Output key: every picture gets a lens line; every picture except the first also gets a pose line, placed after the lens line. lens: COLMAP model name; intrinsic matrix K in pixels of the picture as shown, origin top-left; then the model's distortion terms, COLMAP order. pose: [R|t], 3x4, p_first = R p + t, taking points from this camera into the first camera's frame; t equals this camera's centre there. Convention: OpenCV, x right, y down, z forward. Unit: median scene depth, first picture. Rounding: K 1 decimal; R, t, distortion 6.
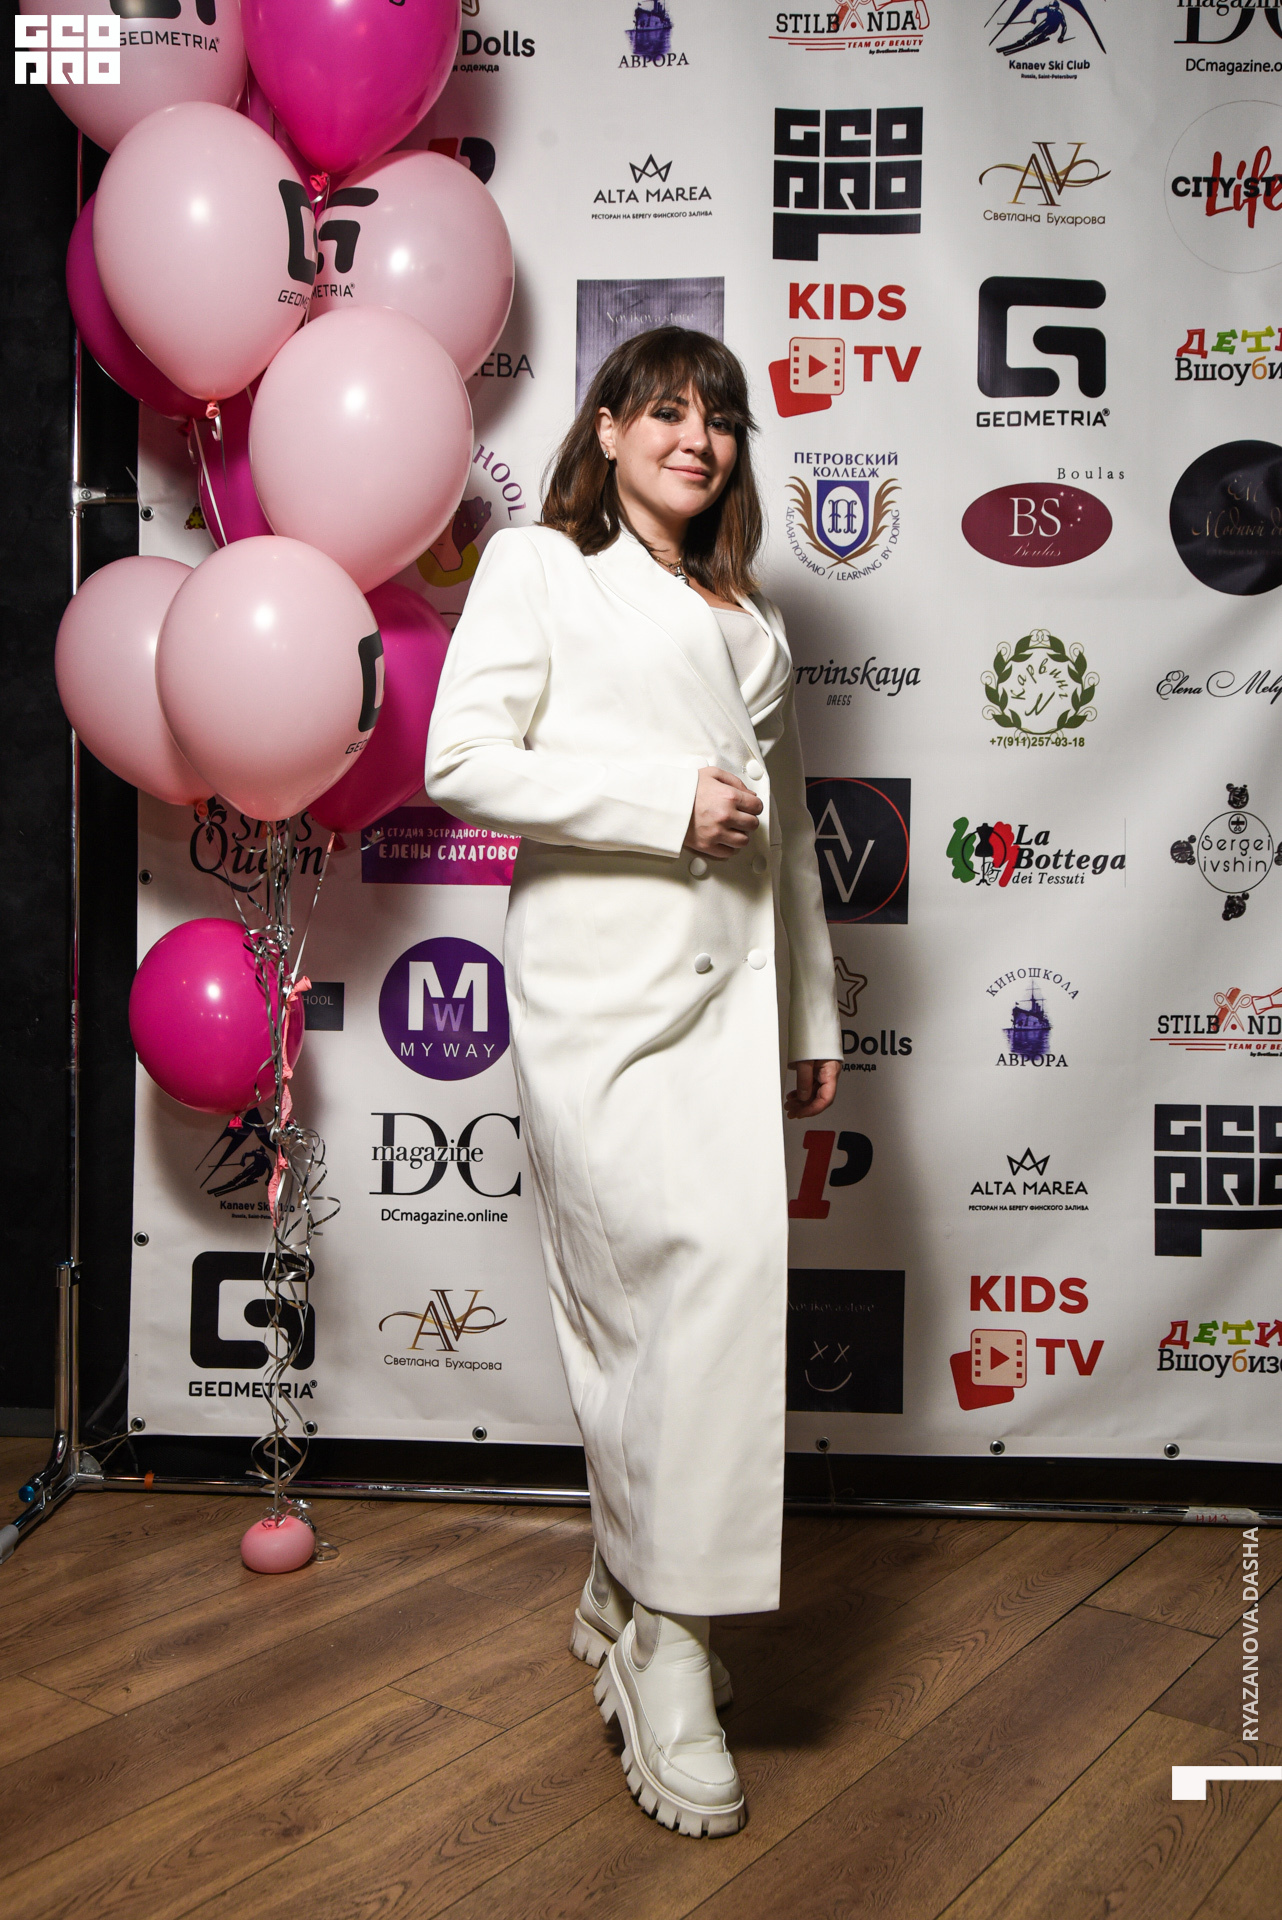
lens RADIAL K [[1845.1, 0, 645.8], [0, 1845.1, 943.7], [0, 0, 1]] dist [-0.048194, 0.138248]
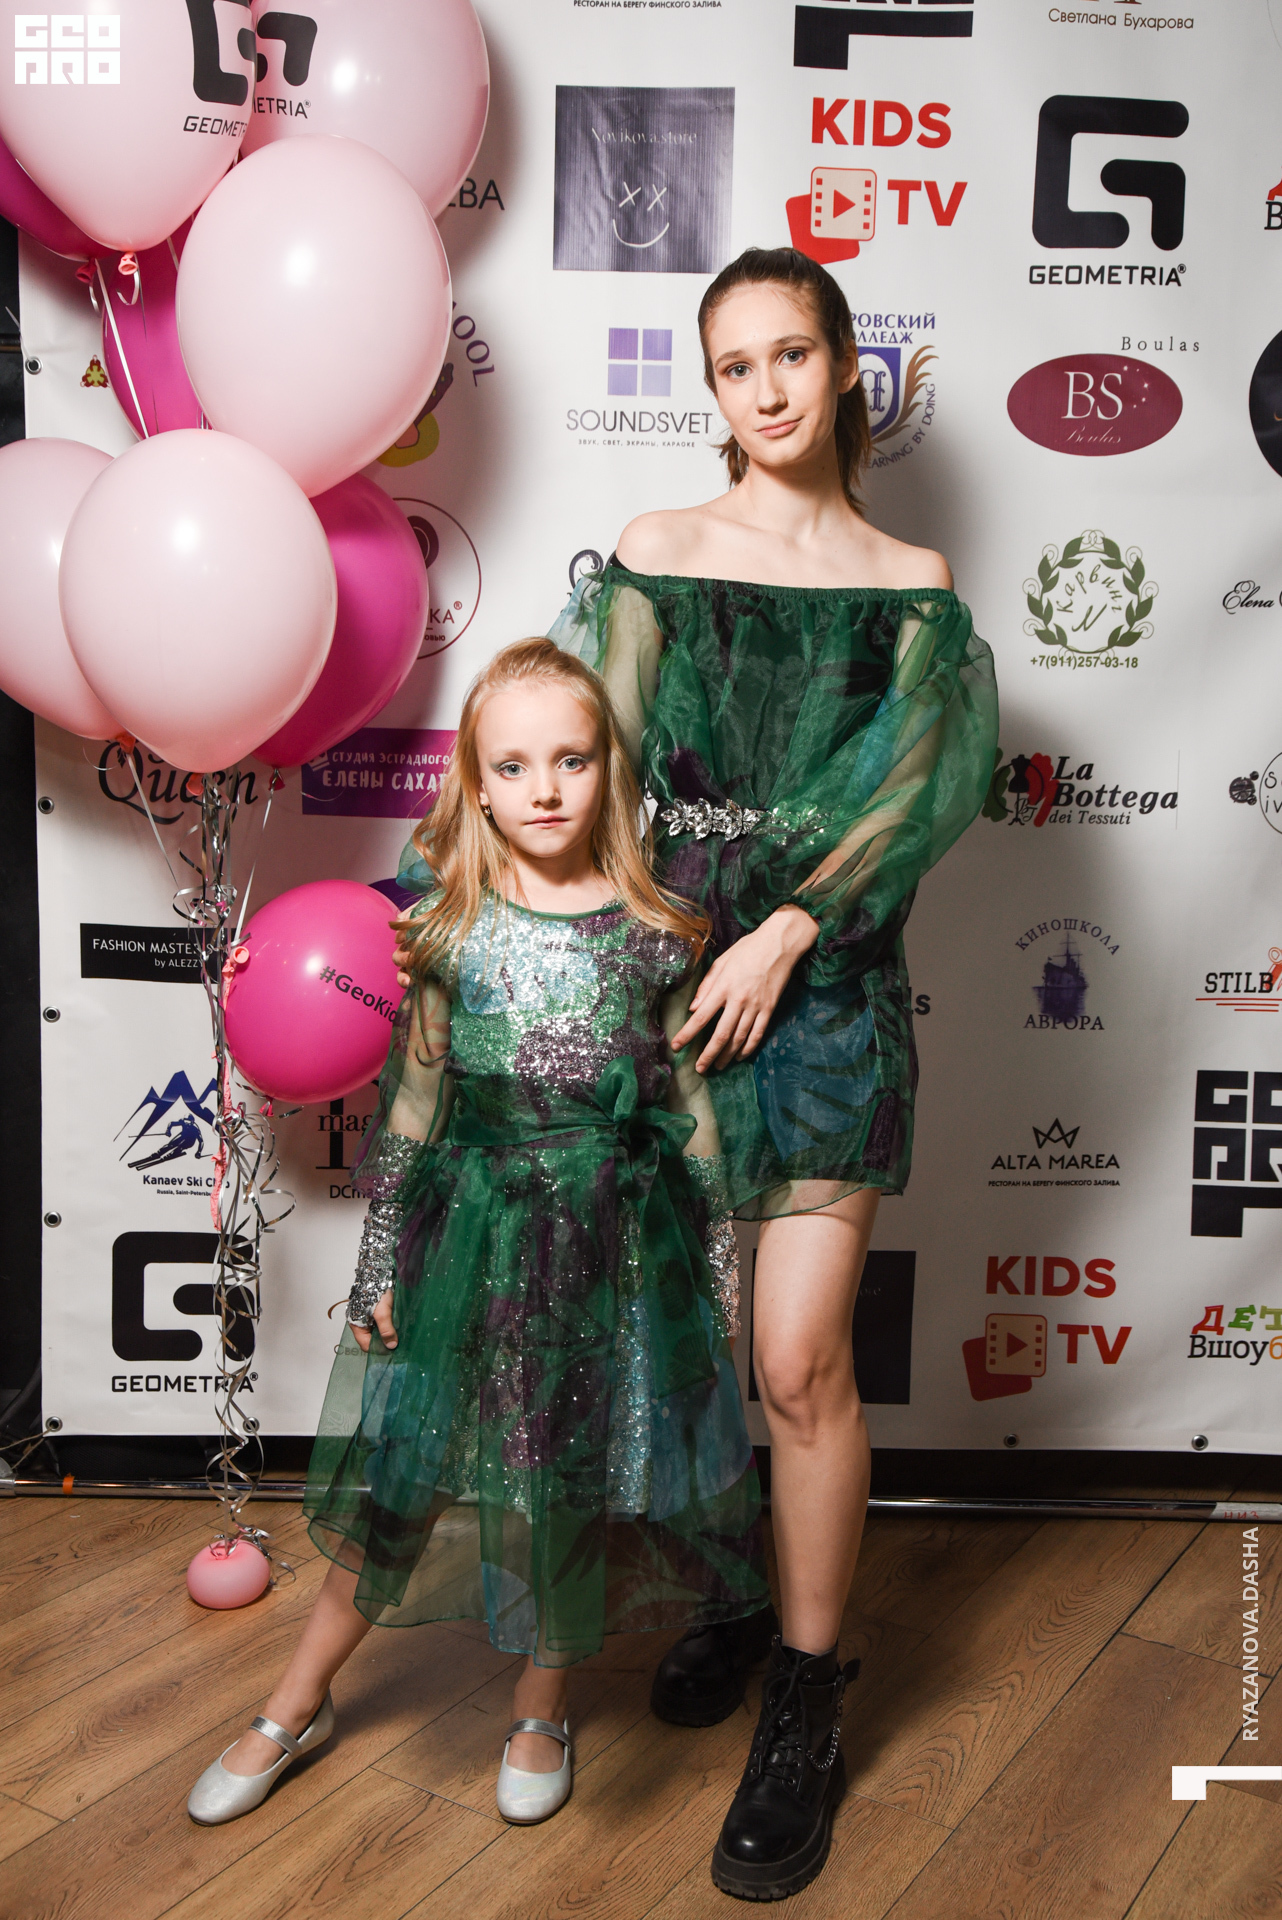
lens RADIAL K [[1950.8, 0, 636.6], [0, 1950.8, 971.2], [0, 0, 1]] dist [-0.027904, 0.172376]
pose [[0.998303, 0.001580, 0.058208, -0.052193], [-0.008869, 0.992093, 0.125192, -0.077780], [-0.057550, -0.125496, 0.990424, 0.080744]]
